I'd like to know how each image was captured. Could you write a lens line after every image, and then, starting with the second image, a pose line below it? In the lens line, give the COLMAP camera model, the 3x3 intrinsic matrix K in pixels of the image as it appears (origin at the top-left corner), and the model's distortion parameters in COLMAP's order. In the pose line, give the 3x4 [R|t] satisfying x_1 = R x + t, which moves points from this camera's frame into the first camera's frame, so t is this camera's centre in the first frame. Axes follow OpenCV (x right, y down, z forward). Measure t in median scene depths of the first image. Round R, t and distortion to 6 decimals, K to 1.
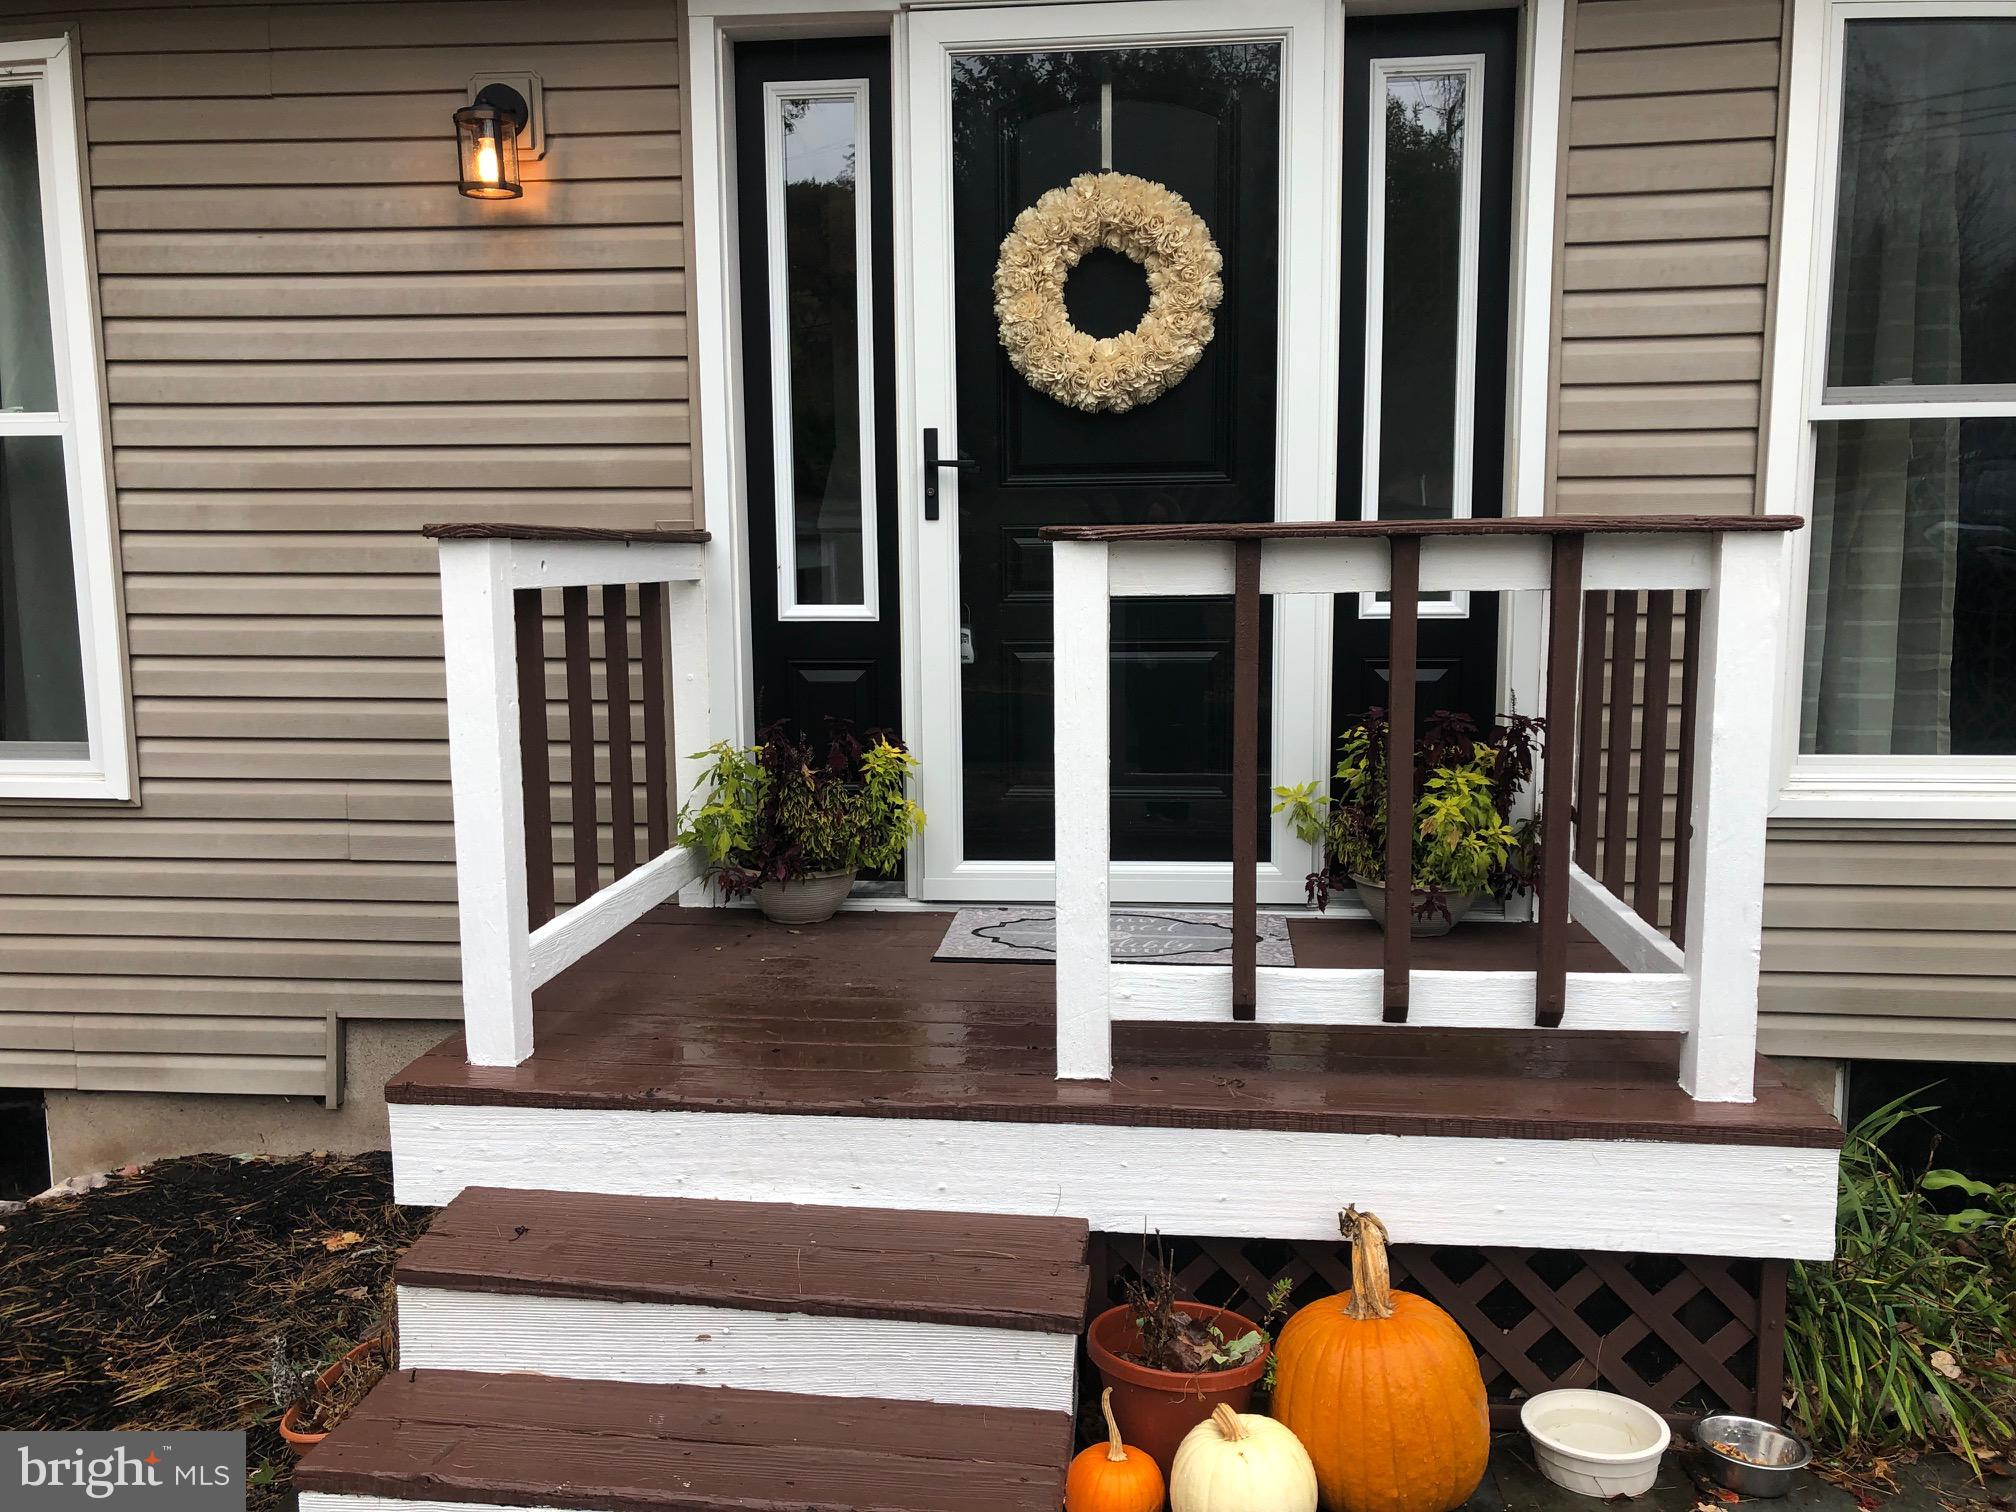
lens RADIAL K [[1645.0, 0, 997.5], [0, 1645.0, 765.6], [0, 0, 1]] dist [0.024816, -0.026050]
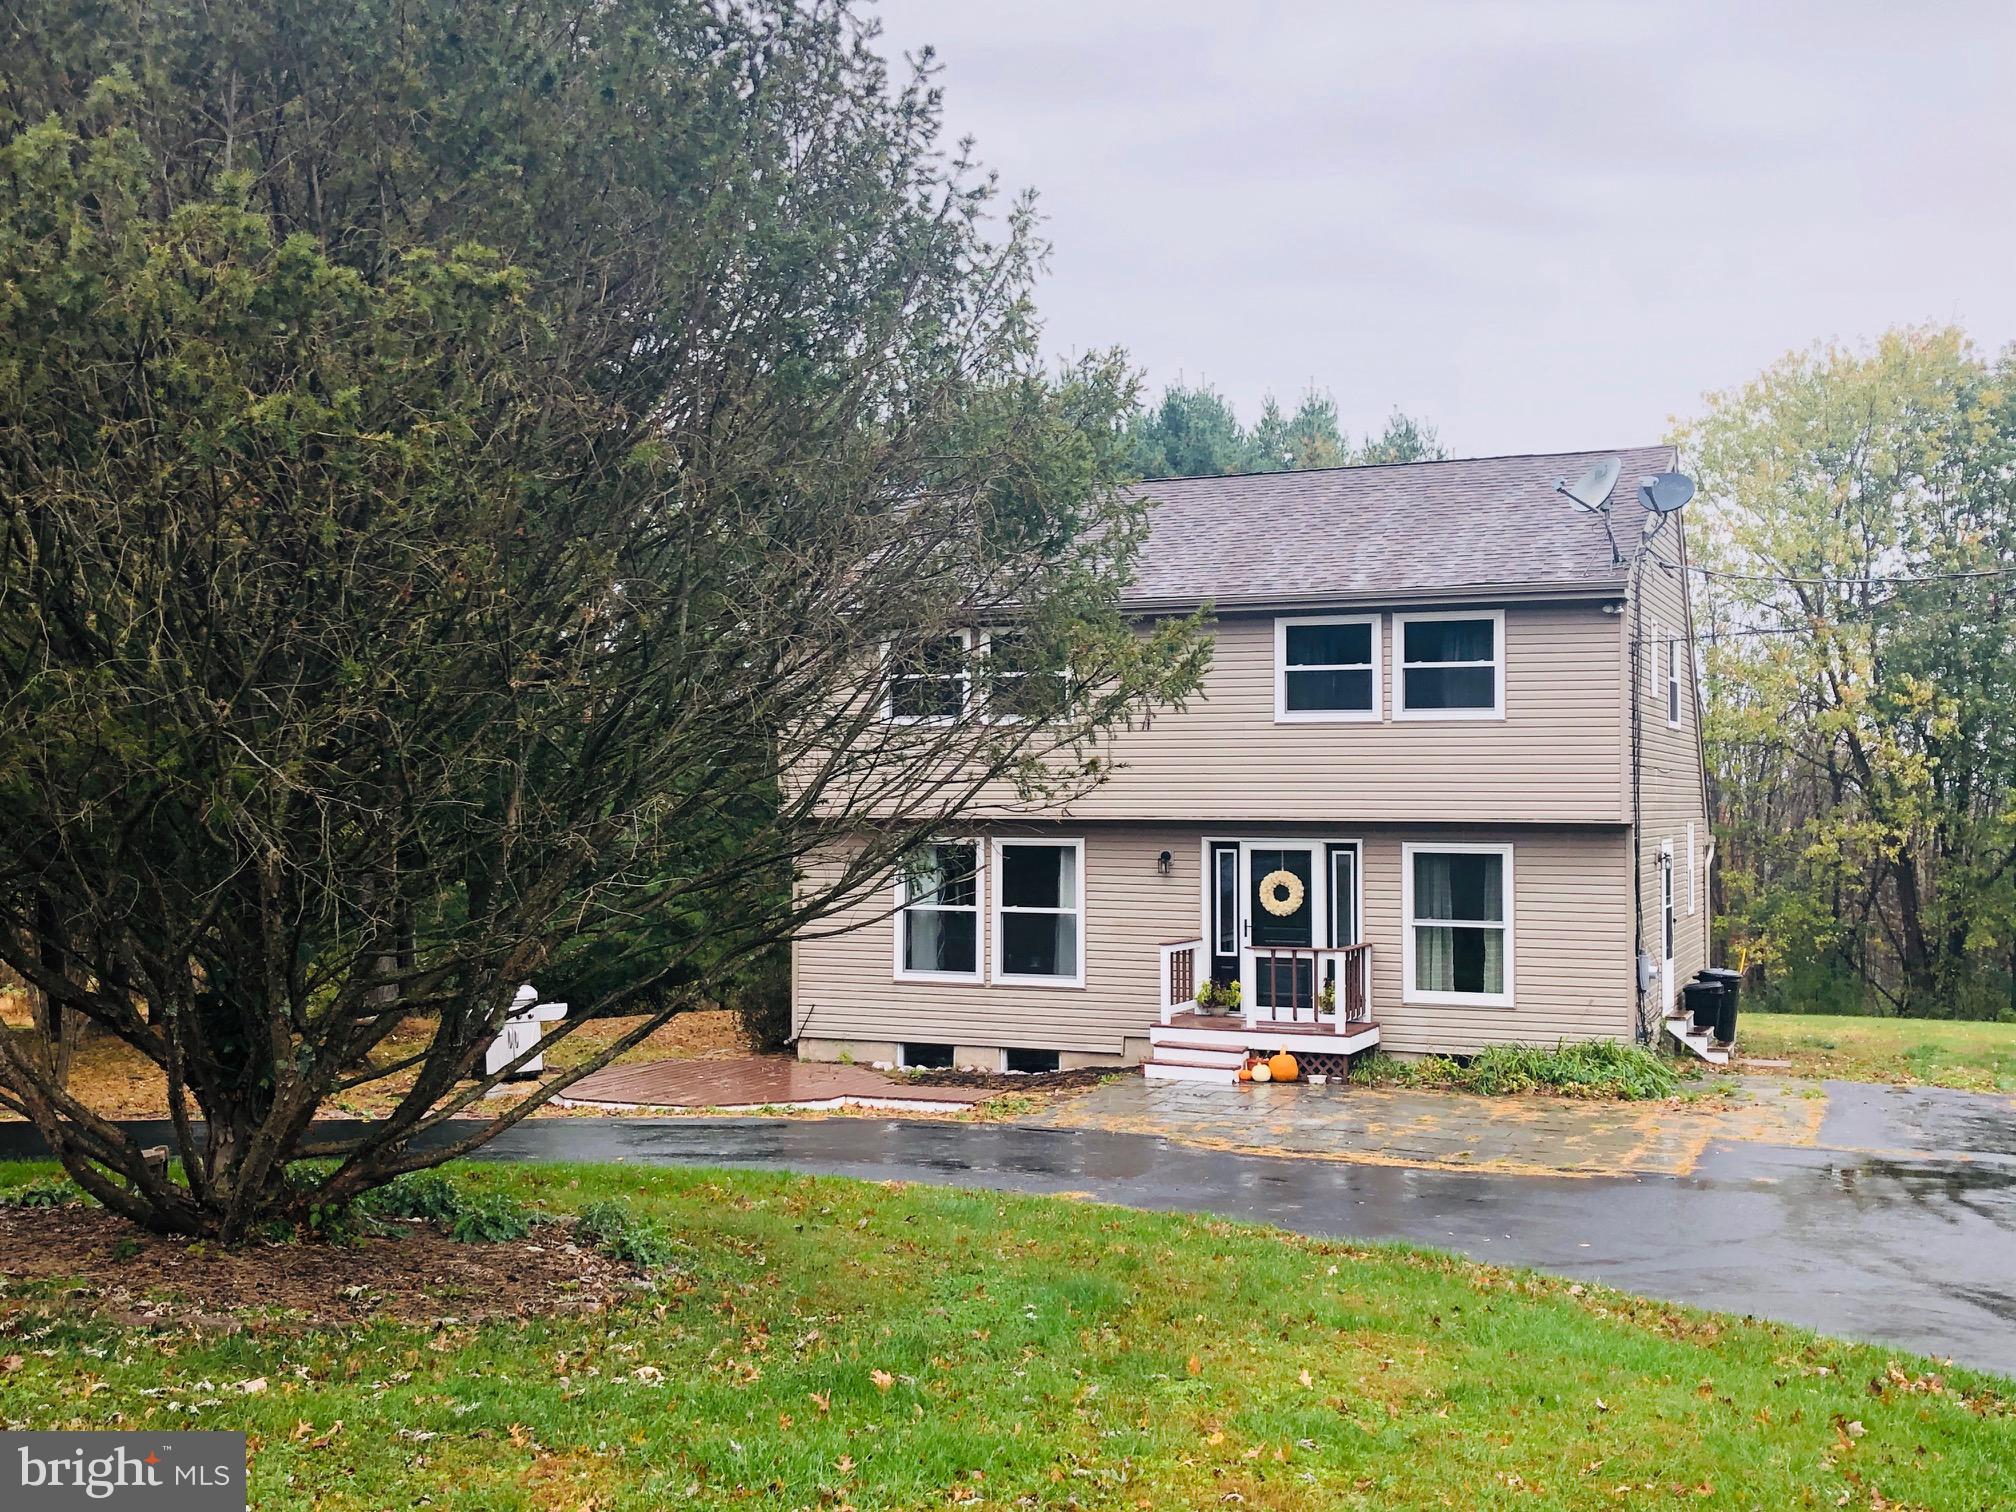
lens RADIAL K [[2243.7, 0, 999.4], [0, 2243.7, 742.1], [0, 0, 1]] dist [0.033468, 0.000000]
pose [[0.957498, 0.003671, -0.288415, 1.292658], [-0.048507, 0.987727, -0.148464, 0.337616], [0.284330, 0.156144, 0.945926, -6.168899]]
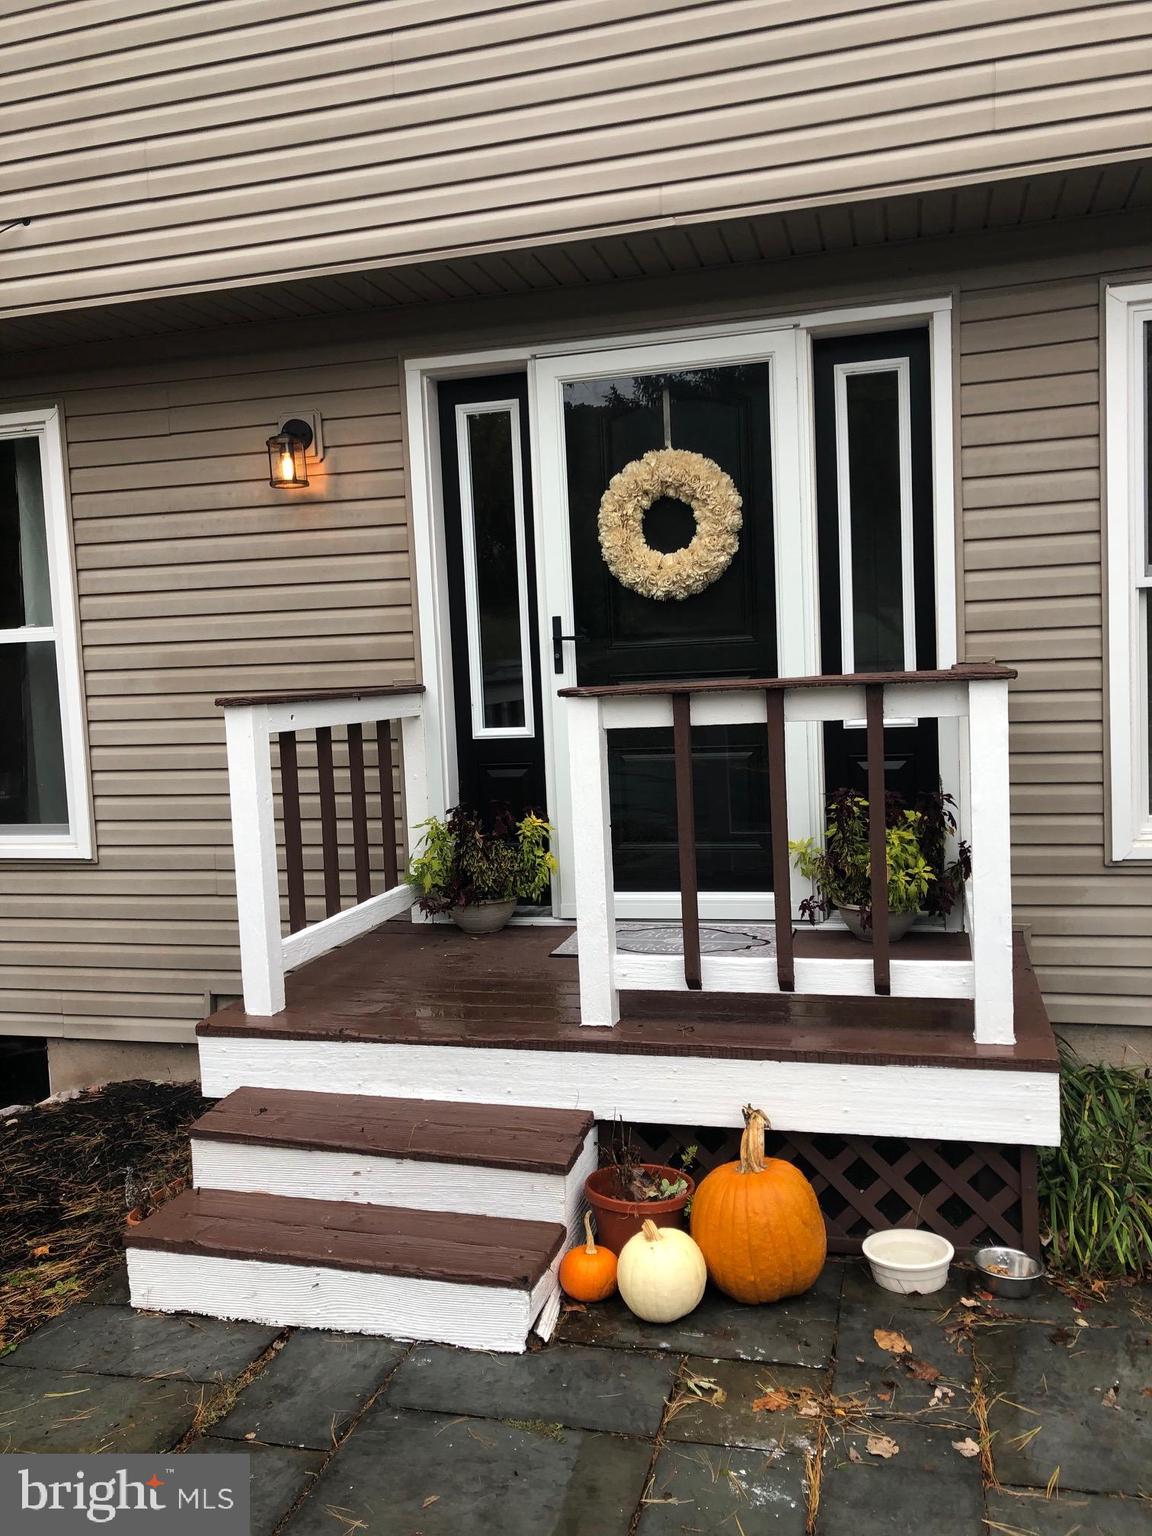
lens RADIAL K [[1253.3, 0, 582.5], [0, 1253.3, 758.4], [0, 0, 1]] dist [0.024816, -0.026050]
pose [[0.986127, -0.024176, -0.164225, 0.185238], [0.015636, 0.998467, -0.053097, -0.005504], [0.165257, 0.049792, 0.984993, -0.175260]]
